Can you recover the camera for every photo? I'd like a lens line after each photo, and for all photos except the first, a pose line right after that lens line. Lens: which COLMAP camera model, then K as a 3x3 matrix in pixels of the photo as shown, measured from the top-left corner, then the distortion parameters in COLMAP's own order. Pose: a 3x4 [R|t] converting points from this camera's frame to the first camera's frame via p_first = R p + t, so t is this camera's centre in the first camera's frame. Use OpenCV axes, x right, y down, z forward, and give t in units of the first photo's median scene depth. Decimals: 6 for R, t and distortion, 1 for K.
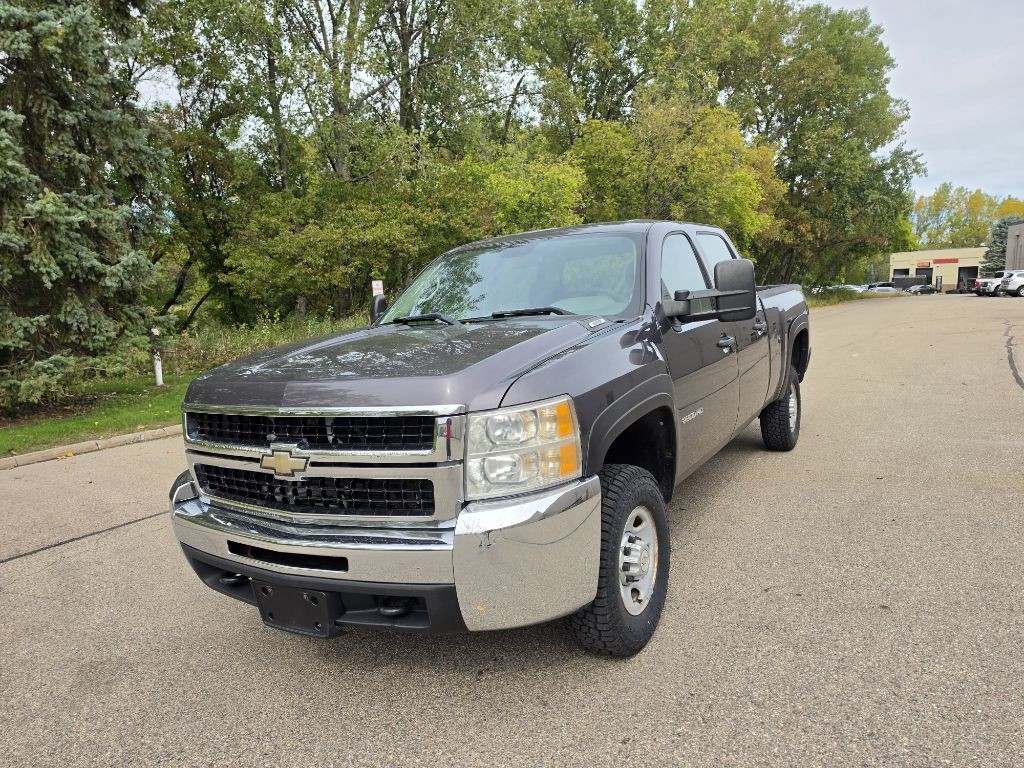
lens RADIAL K [[711.9, 0, 513.8], [0, 711.9, 389.0], [0, 0, 1]] dist [0.043364, -0.049623]
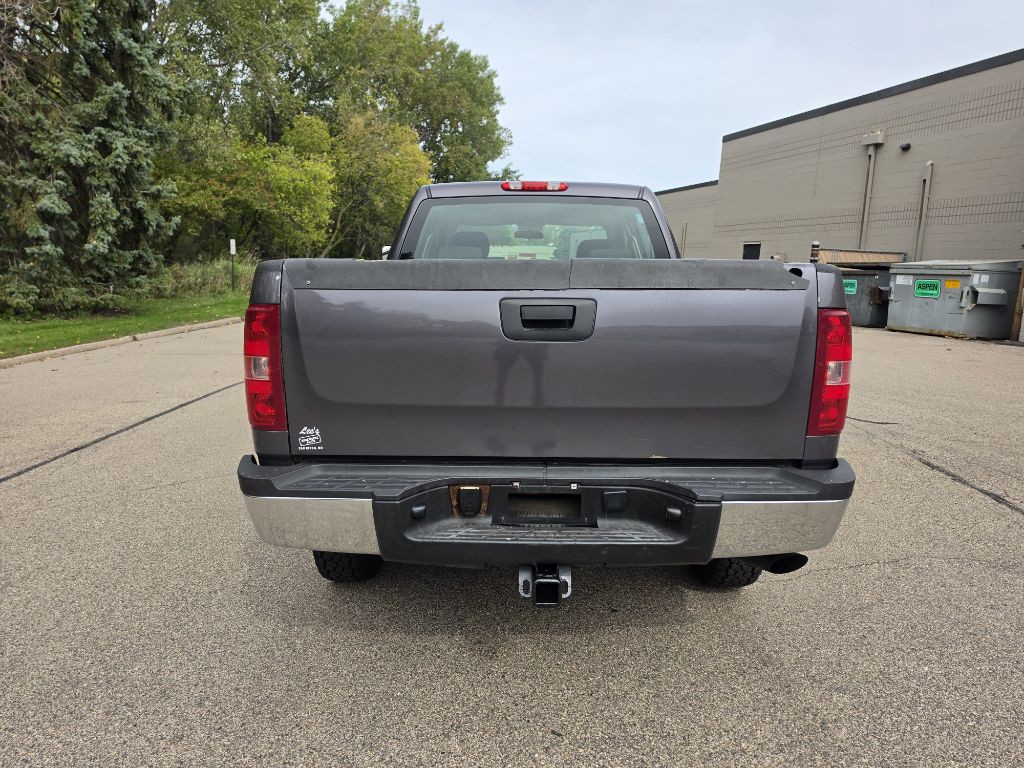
lens RADIAL K [[701.9, 0, 514.5], [0, 701.9, 390.8], [0, 0, 1]] dist [0.036158, -0.044721]
pose [[0.860299, -0.022361, 0.509299, -0.121619], [0.001905, 0.999172, 0.040651, 0.025429], [-0.509786, -0.034002, 0.859629, -0.137710]]
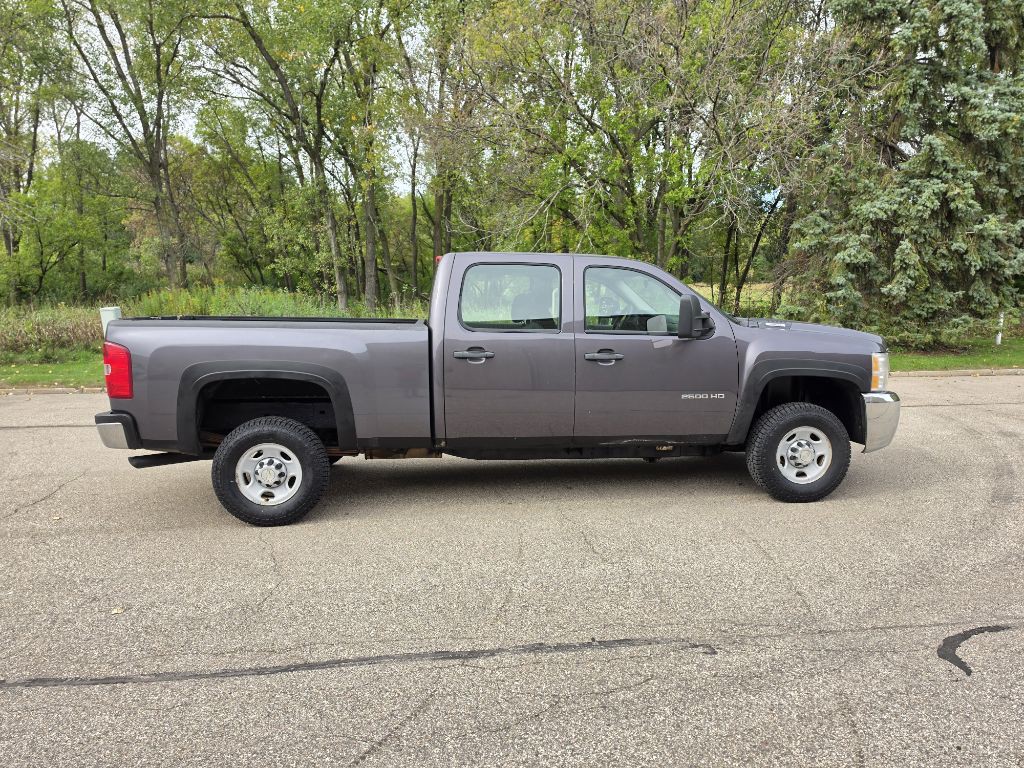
lens RADIAL K [[701.9, 0, 514.5], [0, 701.9, 390.8], [0, 0, 1]] dist [0.036158, -0.044721]
pose [[0.616937, 0.158163, -0.770956, -0.001012], [-0.128055, 0.986717, 0.099954, 0.014919], [0.776525, 0.037060, 0.628996, -0.129841]]
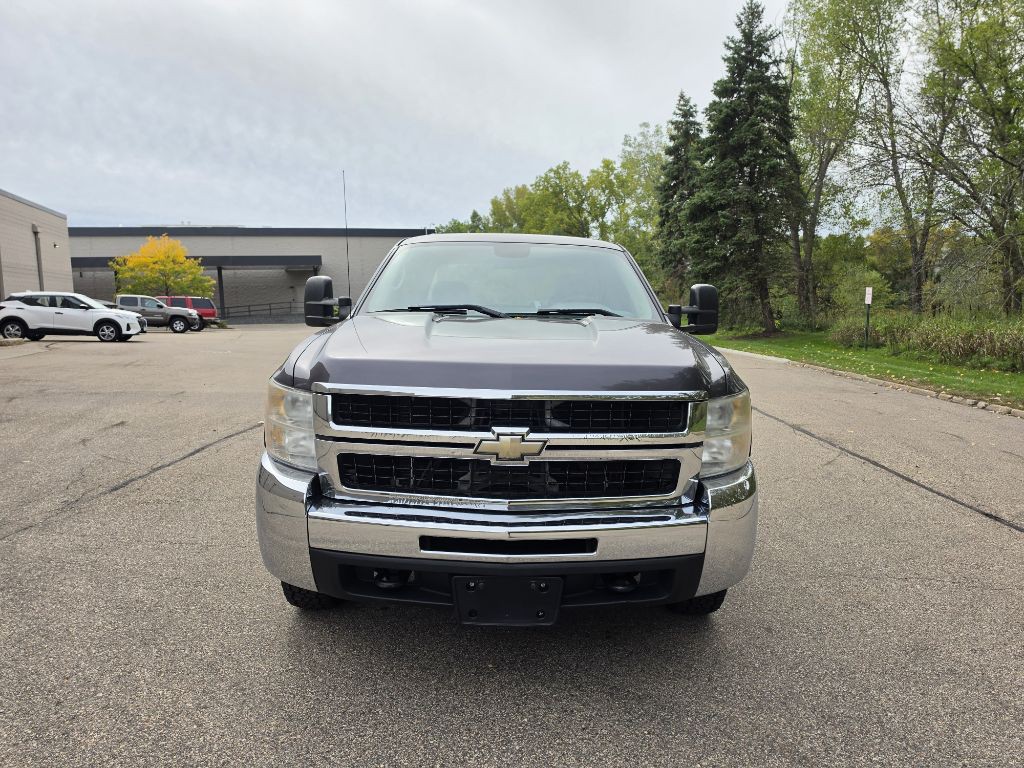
lens RADIAL K [[711.9, 0, 513.8], [0, 711.9, 389.0], [0, 0, 1]] dist [0.043364, -0.049623]
pose [[0.850683, 0.033570, 0.524606, -0.035749], [-0.026352, 0.999427, -0.021223, 0.002003], [-0.525018, 0.004230, 0.851081, 0.008328]]
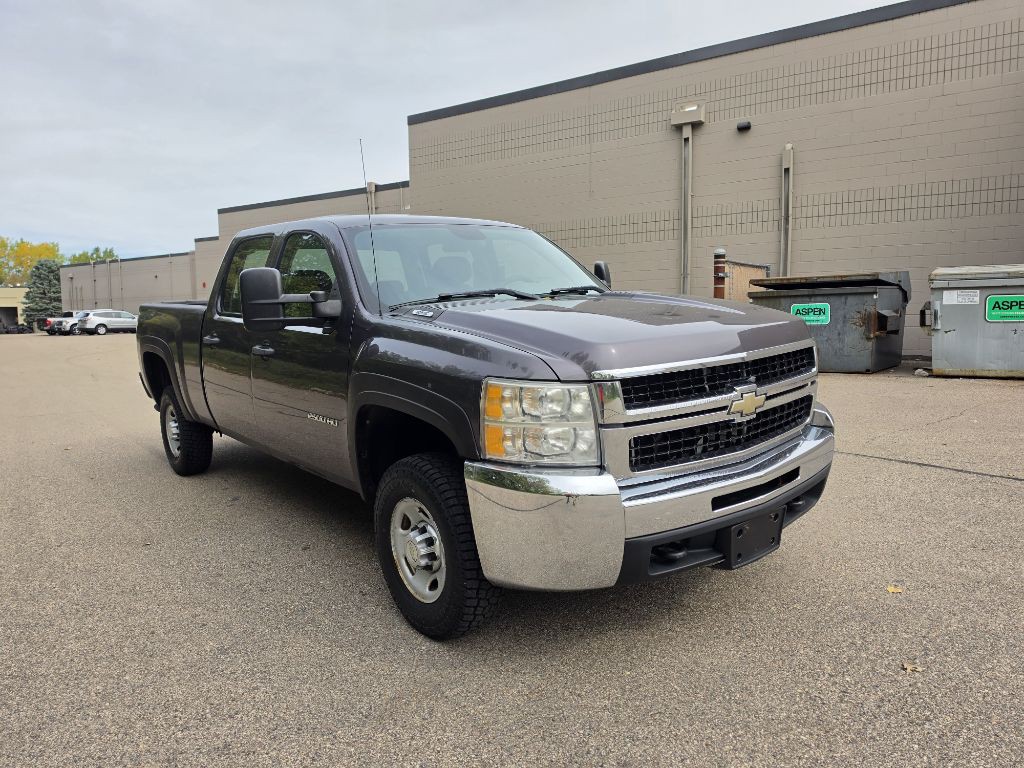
lens RADIAL K [[697.7, 0, 522.7], [0, 697.7, 404.7], [0, 0, 1]] dist [0.038264, -0.001442]
pose [[0.354089, -0.093804, 0.930495, -0.061857], [0.126891, 0.990575, 0.051574, 0.000379], [-0.926563, 0.099810, 0.362655, 0.040887]]
